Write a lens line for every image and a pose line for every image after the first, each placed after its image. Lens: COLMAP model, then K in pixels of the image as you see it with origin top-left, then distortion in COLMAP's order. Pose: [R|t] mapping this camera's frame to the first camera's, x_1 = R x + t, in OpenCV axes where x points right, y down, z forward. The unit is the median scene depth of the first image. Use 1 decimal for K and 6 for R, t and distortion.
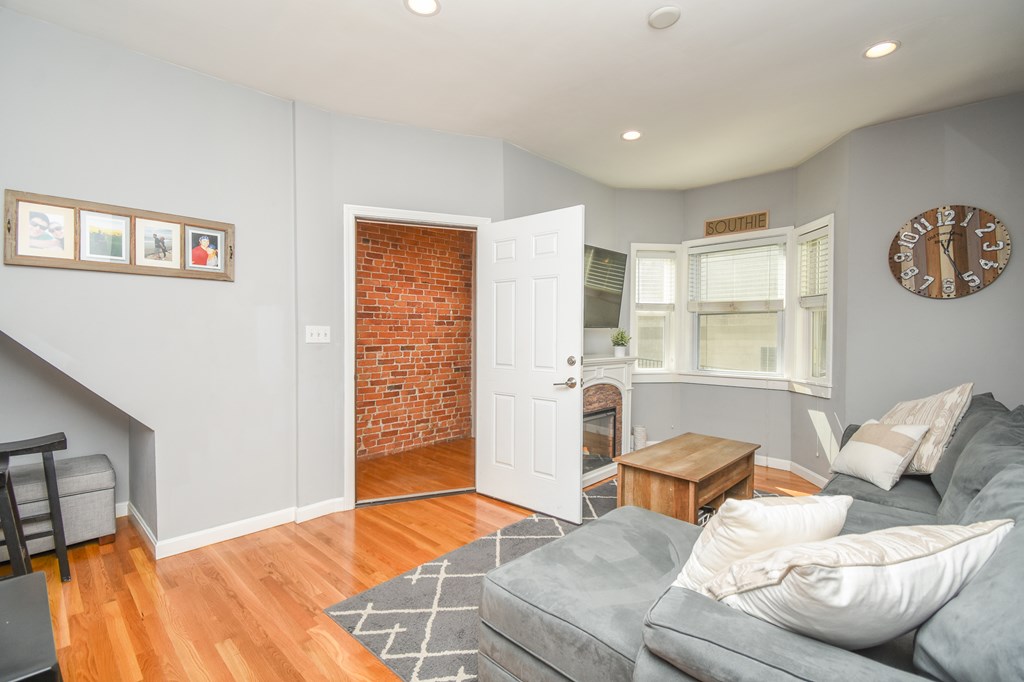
lens RADIAL K [[457.5, 0, 512.0], [0, 457.5, 341.0], [0, 0, 1]] dist [0.035379, -0.026609]
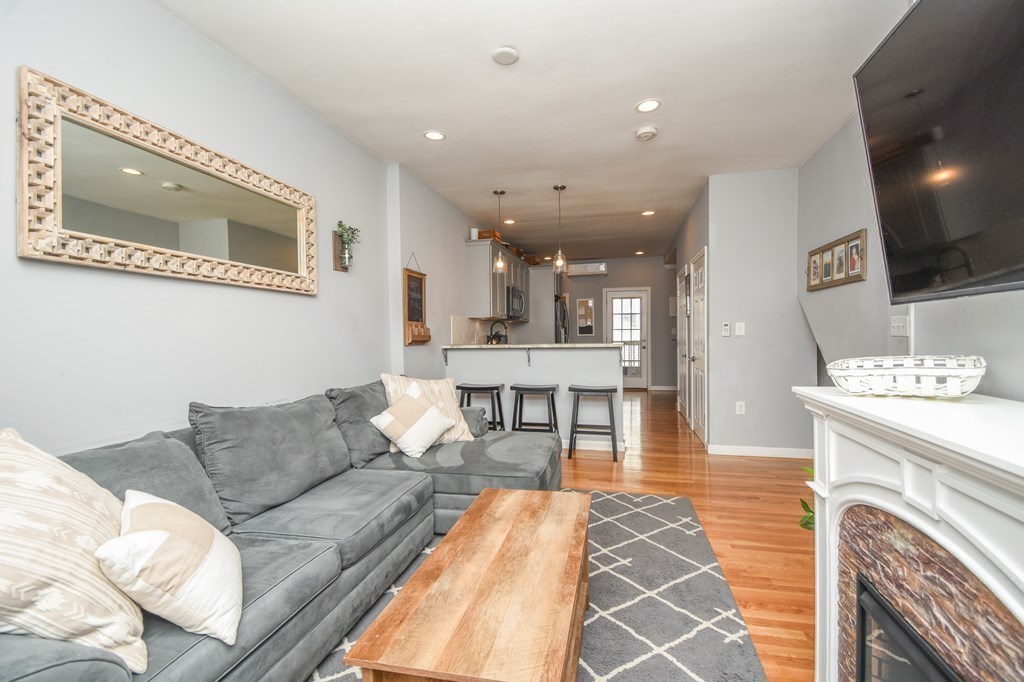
lens RADIAL K [[450.7, 0, 511.5], [0, 450.7, 342.1], [0, 0, 1]] dist [0.031959, -0.024333]
pose [[-0.870551, 0.019610, -0.491687, 0.708861], [0.004233, 0.999467, 0.032368, -0.015739], [0.492060, 0.026097, -0.870170, 1.608364]]
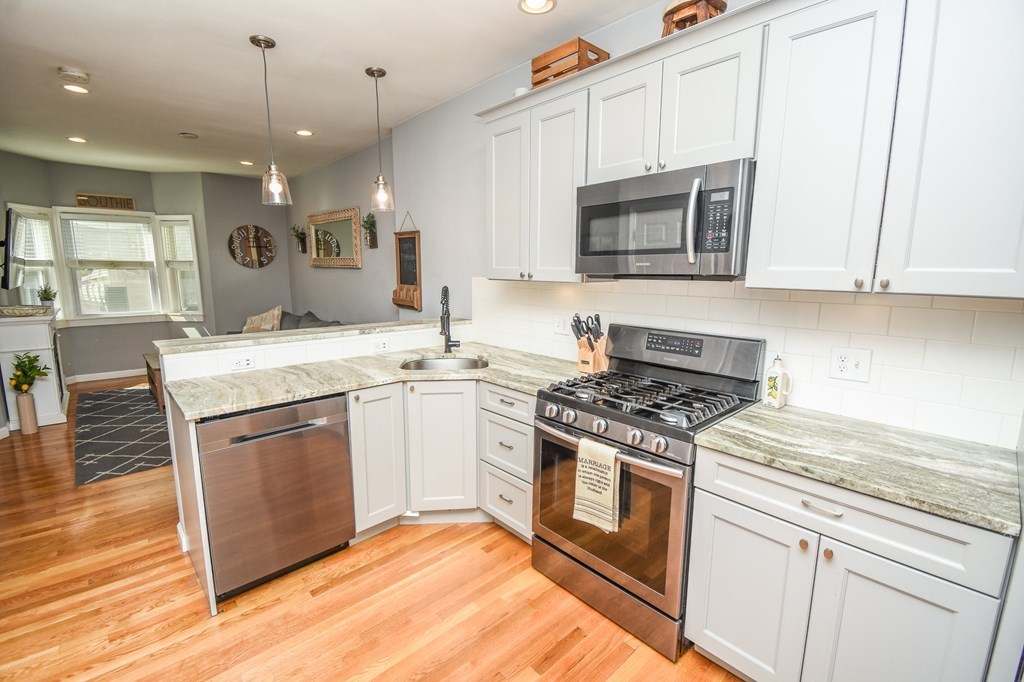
lens RADIAL K [[450.7, 0, 511.5], [0, 450.7, 342.1], [0, 0, 1]] dist [0.031959, -0.024333]
pose [[0.073880, -0.162629, 0.983917, -1.328015], [0.012540, 0.986687, 0.162145, -0.091929], [-0.997188, 0.000359, 0.074936, -0.436024]]
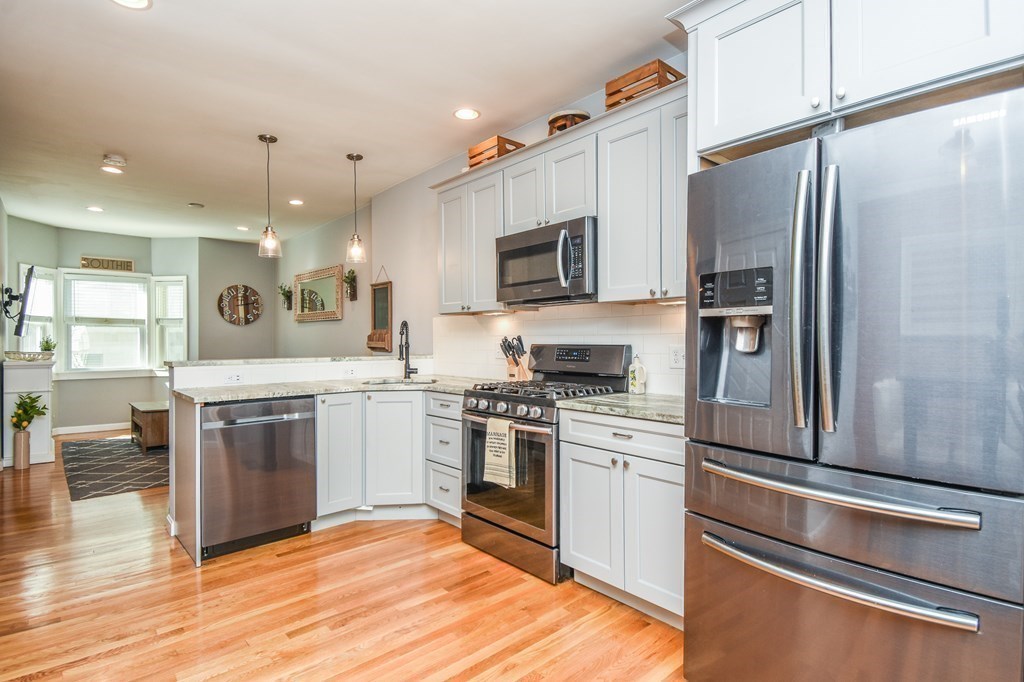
lens RADIAL K [[513.6, 0, 512.0], [0, 513.6, 341.0], [0, 0, 1]] dist [0.034544, -0.025984]
pose [[0.088328, -0.000916, 0.996091, -1.701969], [0.019577, 0.999808, -0.000817, 0.015707], [-0.995899, 0.019572, 0.088329, -0.635046]]
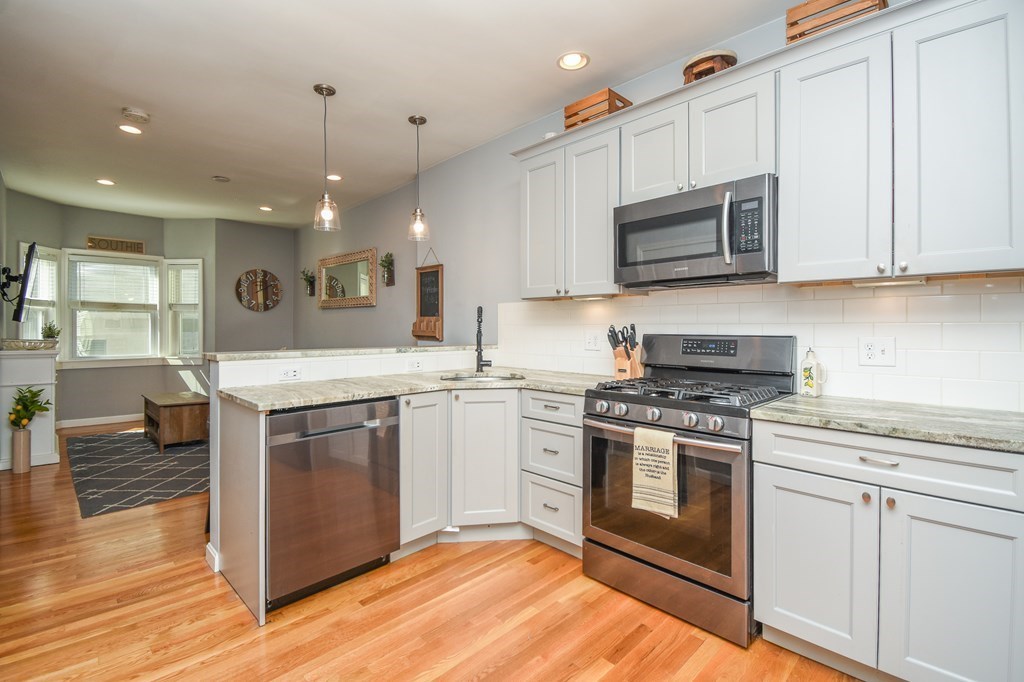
lens RADIAL K [[464.7, 0, 514.4], [0, 464.7, 329.1], [0, 0, 1]] dist [0.032146, -0.024297]
pose [[0.033704, -0.002899, 0.999428, -1.421173], [0.015814, 0.999872, 0.002367, 0.006063], [-0.999307, 0.015726, 0.033746, -0.320575]]
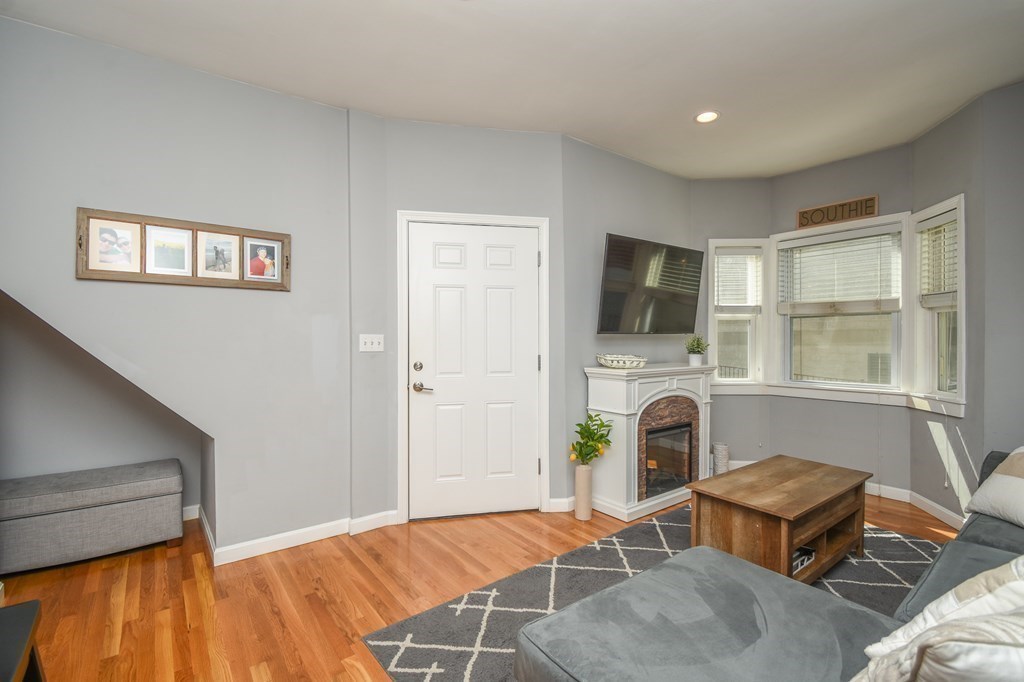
lens RADIAL K [[459.7, 0, 512.4], [0, 459.7, 341.7], [0, 0, 1]] dist [0.033435, -0.026942]
pose [[0.987919, -0.005171, -0.154887, 0.034096], [0.003347, 0.999922, -0.012036, -0.004971], [0.154937, 0.011372, 0.987859, 0.085142]]
